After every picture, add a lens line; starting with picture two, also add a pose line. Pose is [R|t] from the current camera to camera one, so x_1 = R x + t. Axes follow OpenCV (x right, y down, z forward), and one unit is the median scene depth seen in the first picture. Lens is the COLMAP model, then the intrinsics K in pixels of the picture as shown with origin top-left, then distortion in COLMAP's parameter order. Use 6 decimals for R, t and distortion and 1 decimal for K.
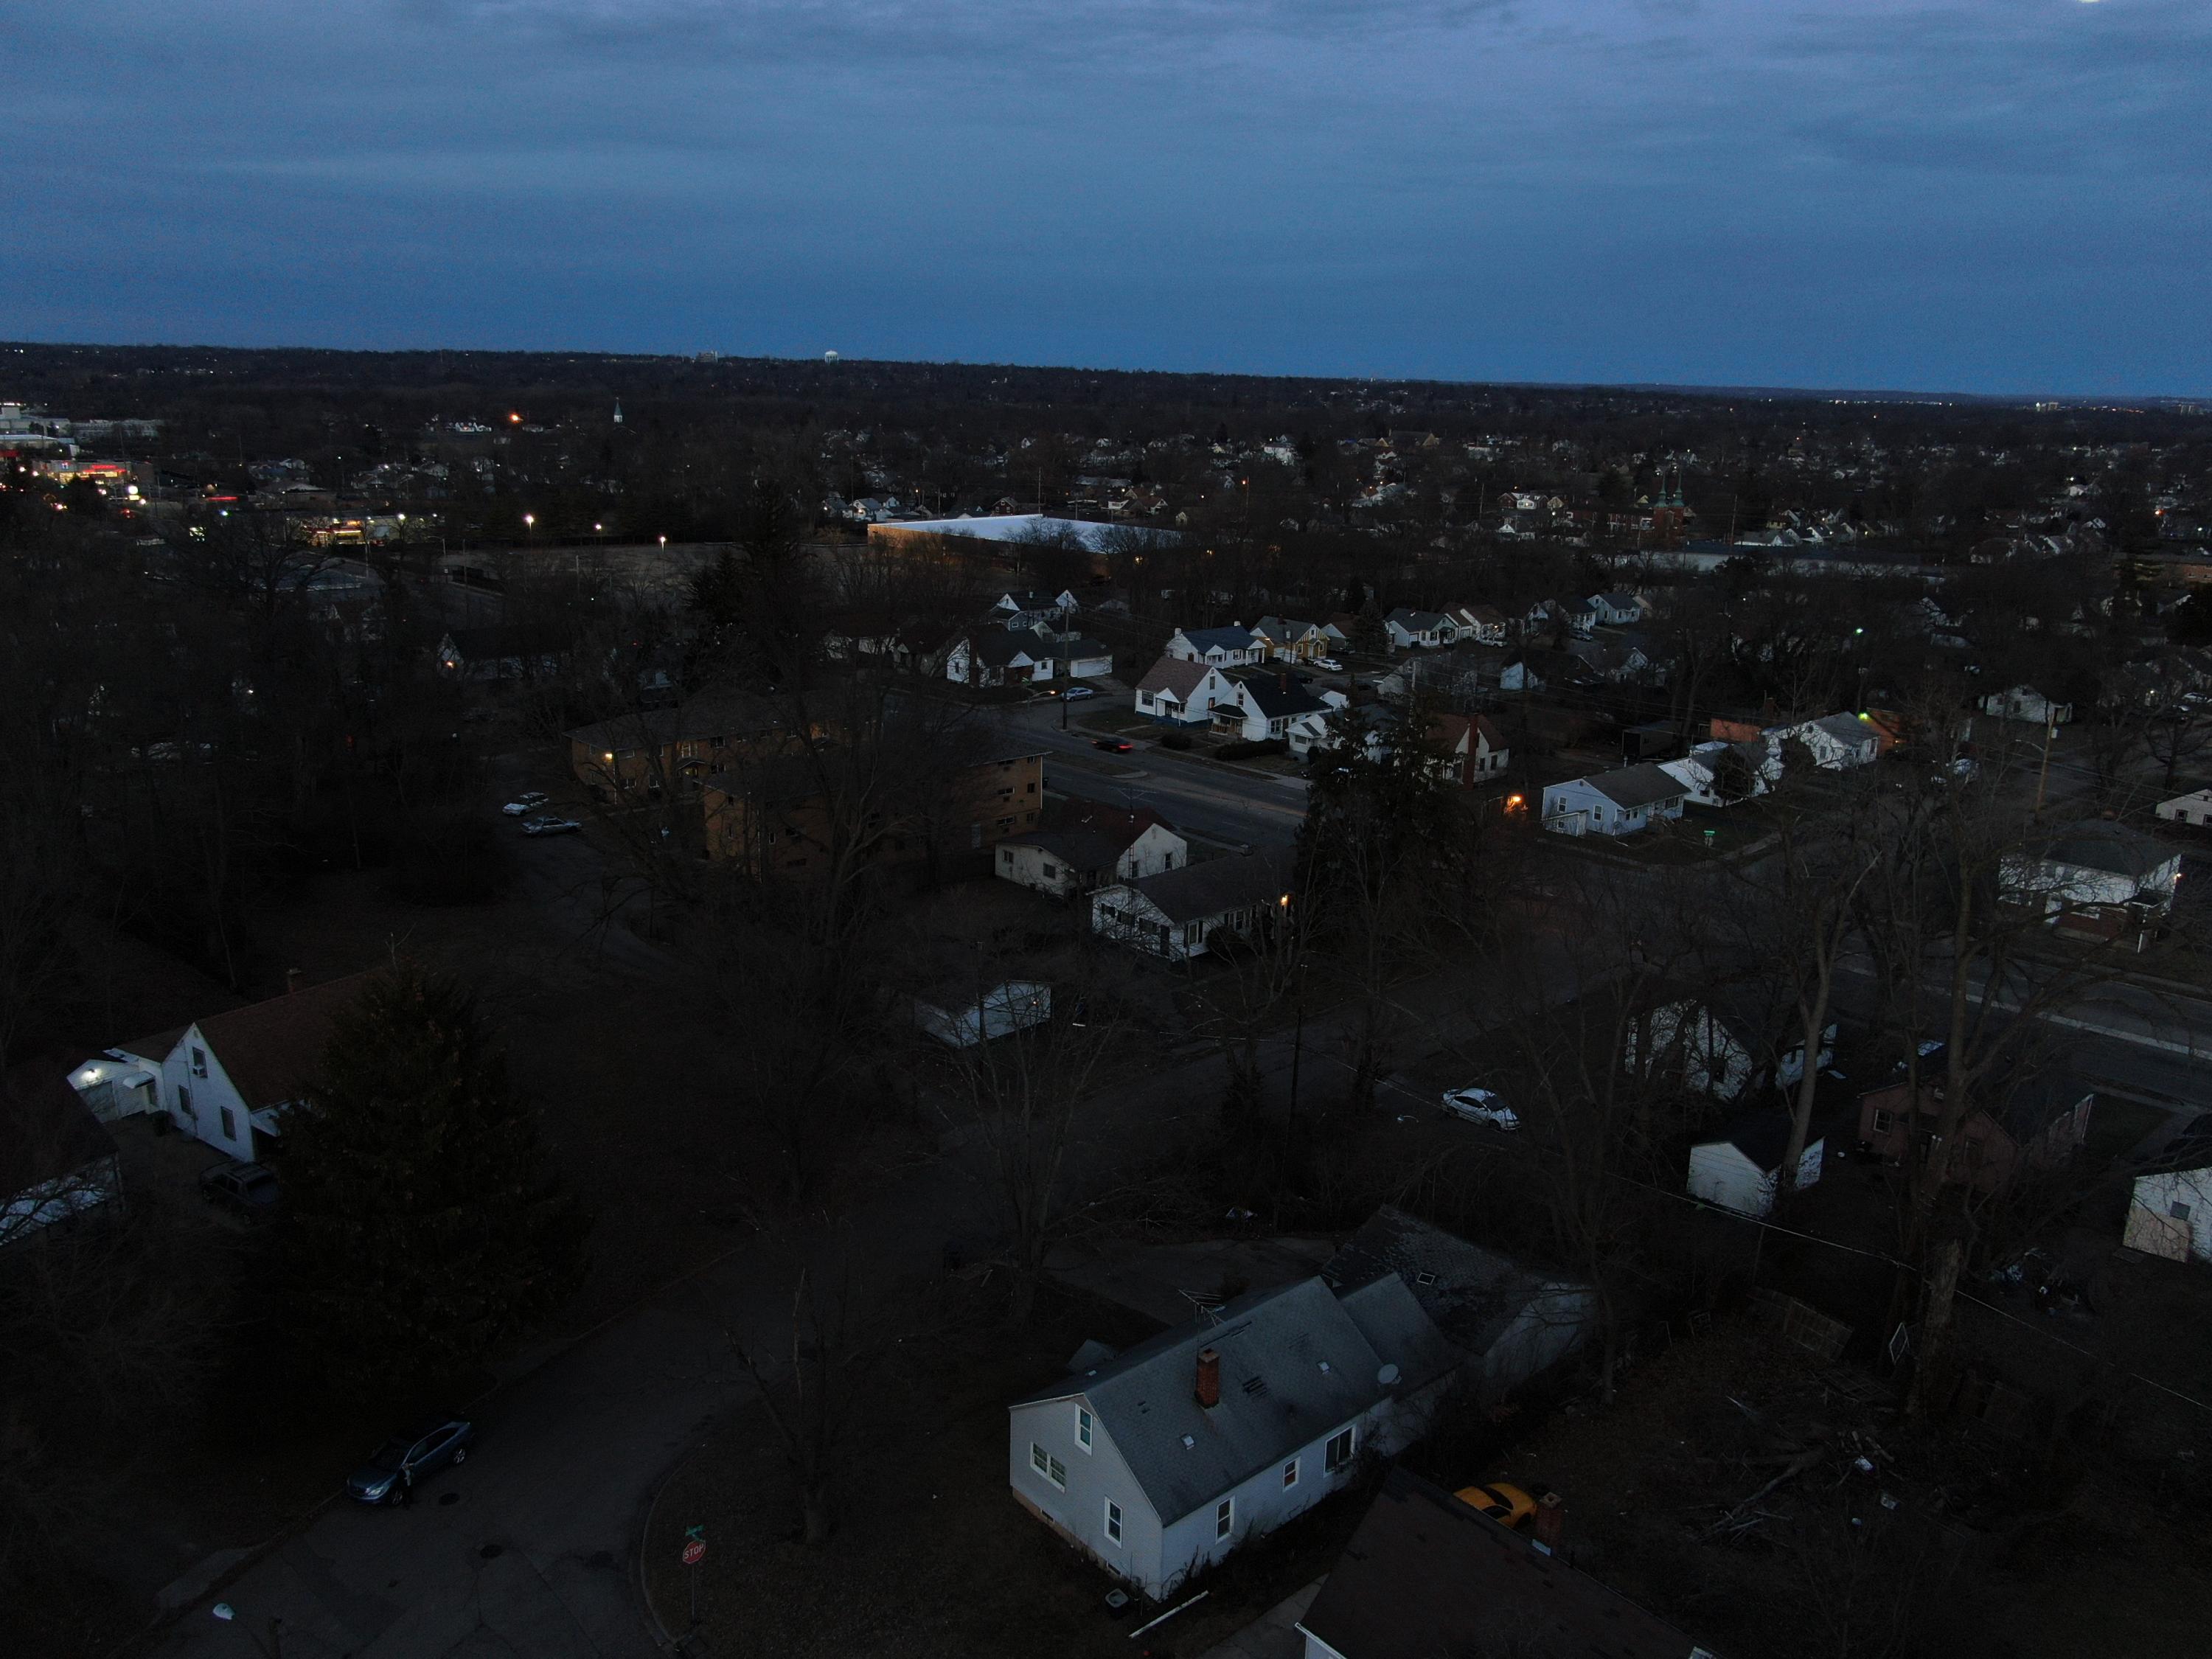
lens RADIAL K [[1650.8, 0, 1103.3], [0, 1650.8, 828.0], [0, 0, 1]] dist [-0.021998, 0.007696]
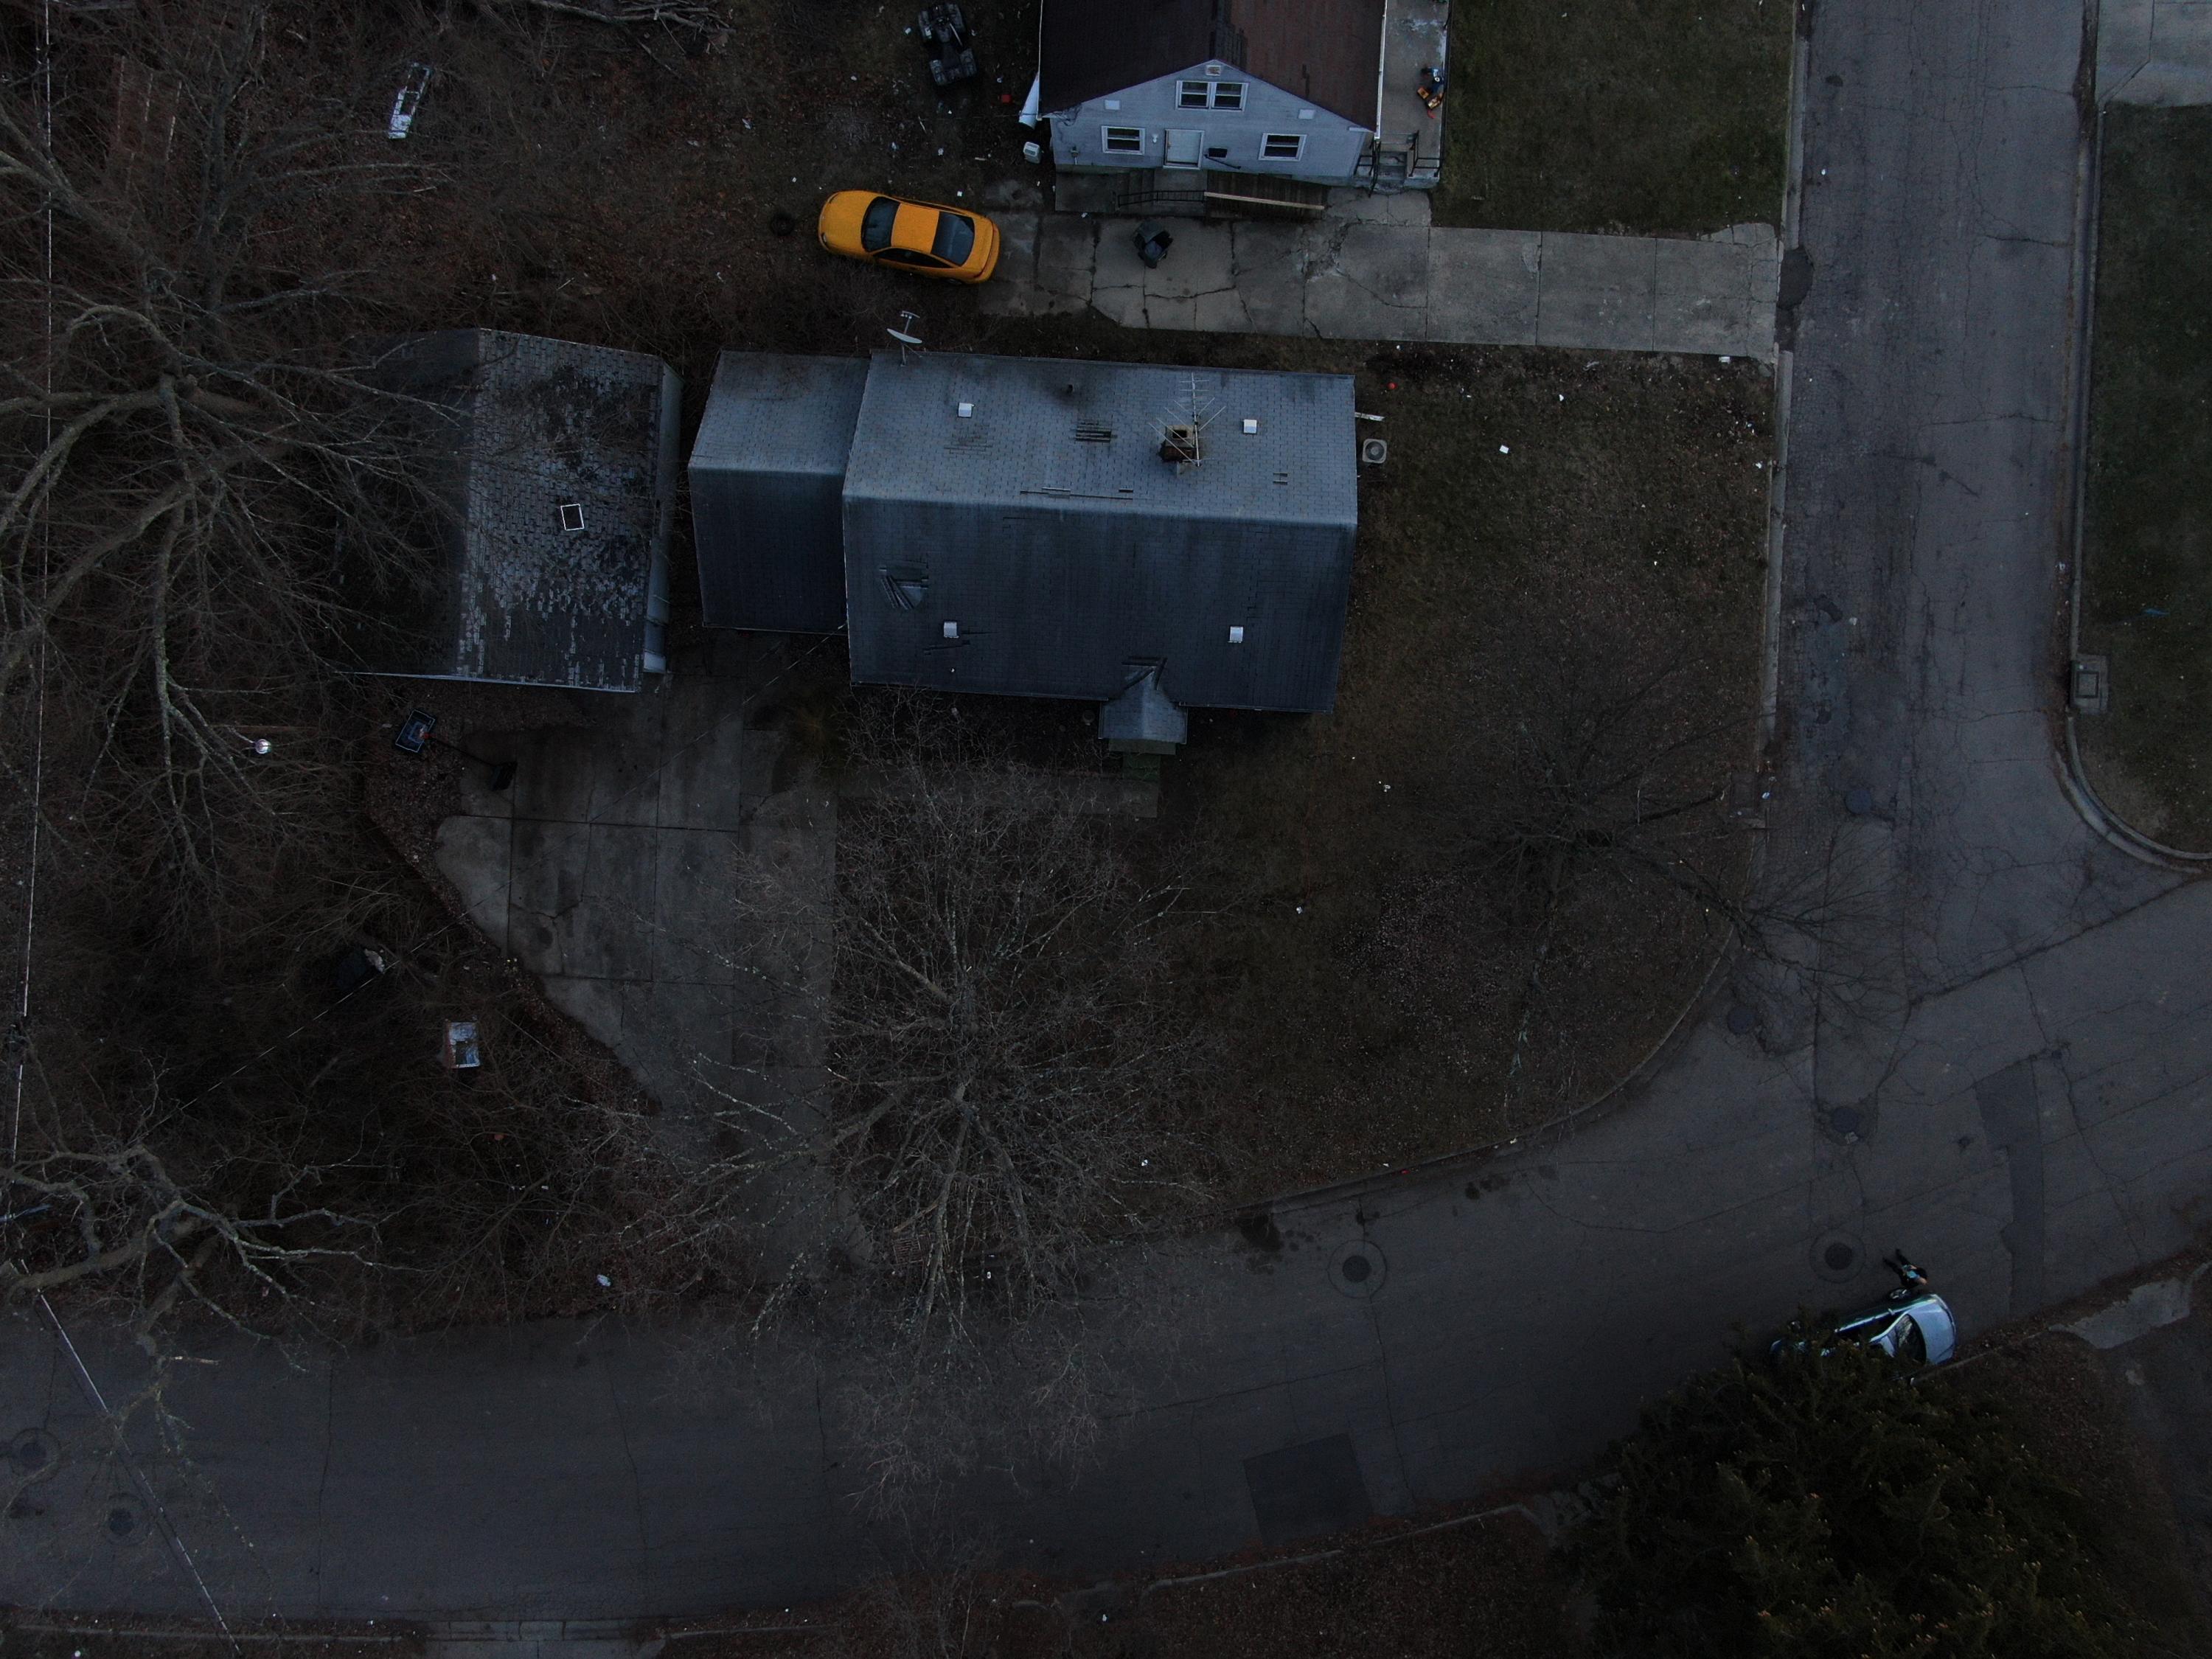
lens RADIAL K [[1650.8, 0, 1105.9], [0, 1650.8, 816.2], [0, 0, 1]] dist [-0.021998, 0.007696]
pose [[-0.709207, -0.704977, -0.005817, -0.012419], [0.185838, -0.194899, 0.963057, -0.228596], [-0.680066, 0.681925, 0.269235, 0.615168]]
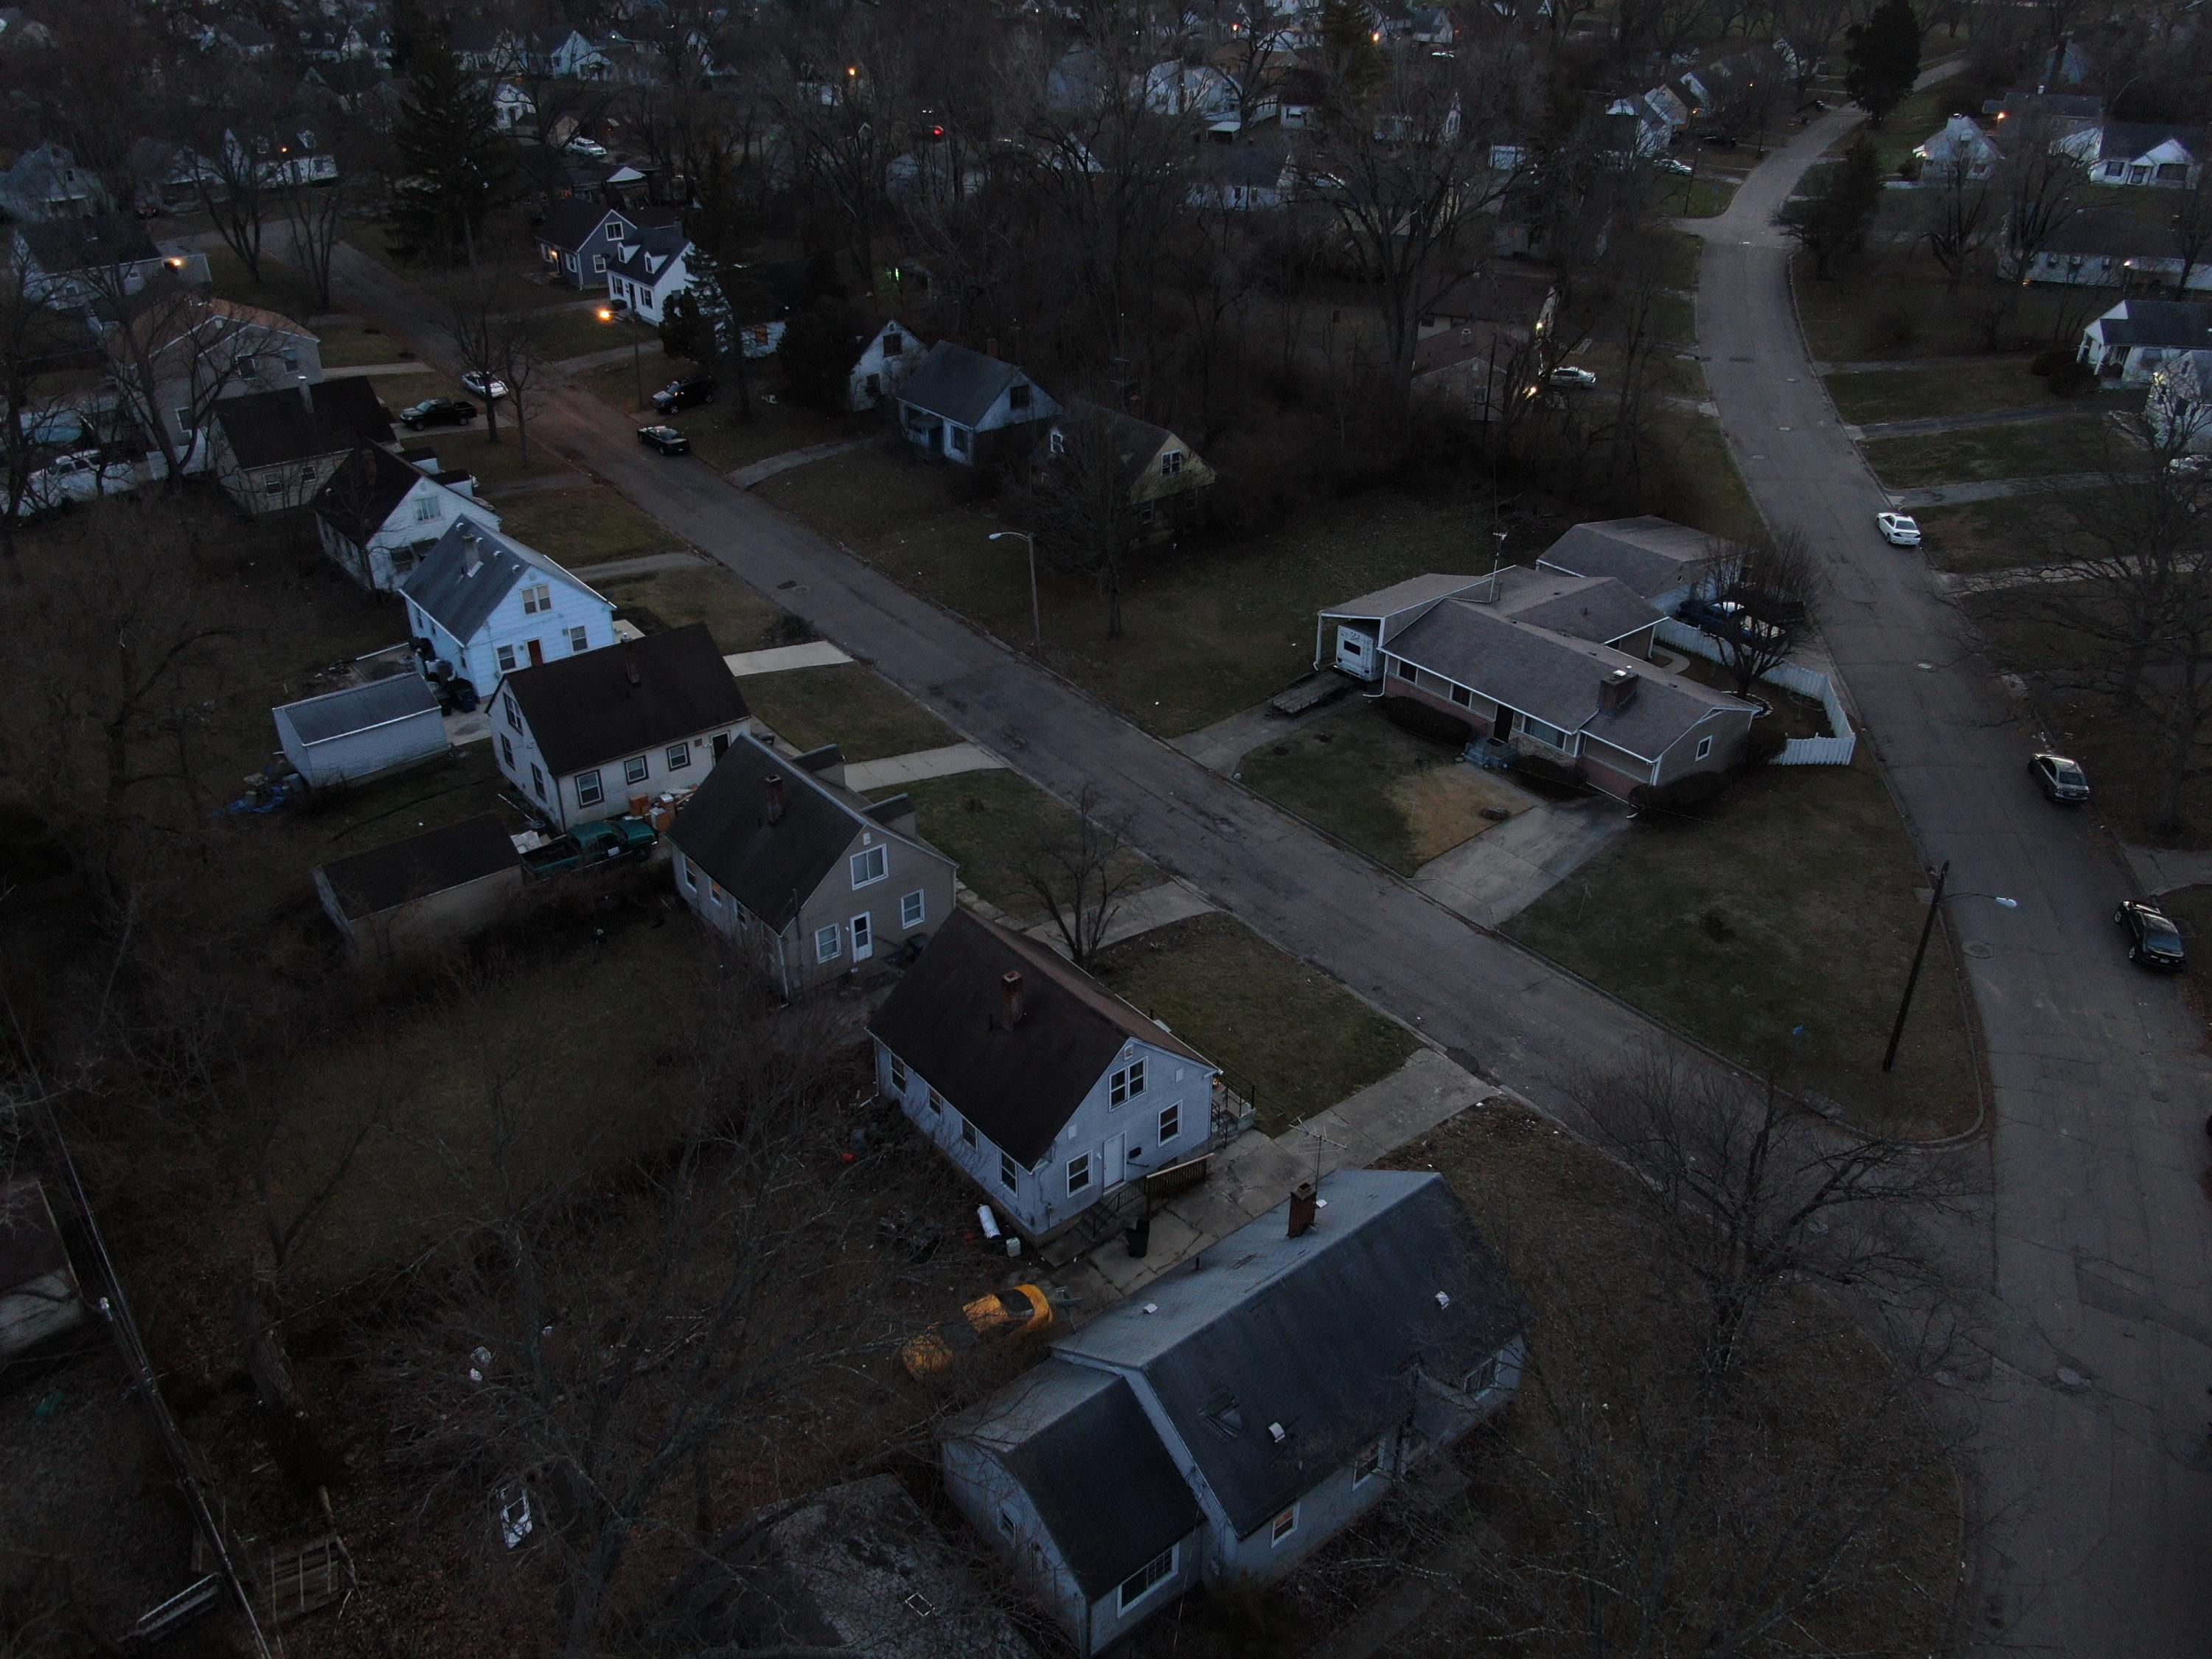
lens RADIAL K [[1650.8, 0, 1106.8], [0, 1650.8, 829.5], [0, 0, 1]] dist [-0.021998, 0.007696]
pose [[-0.998691, -0.042389, 0.028639, 0.097076], [-0.009220, 0.699801, 0.714278, -0.274664], [-0.050319, 0.713079, -0.699276, 0.956180]]
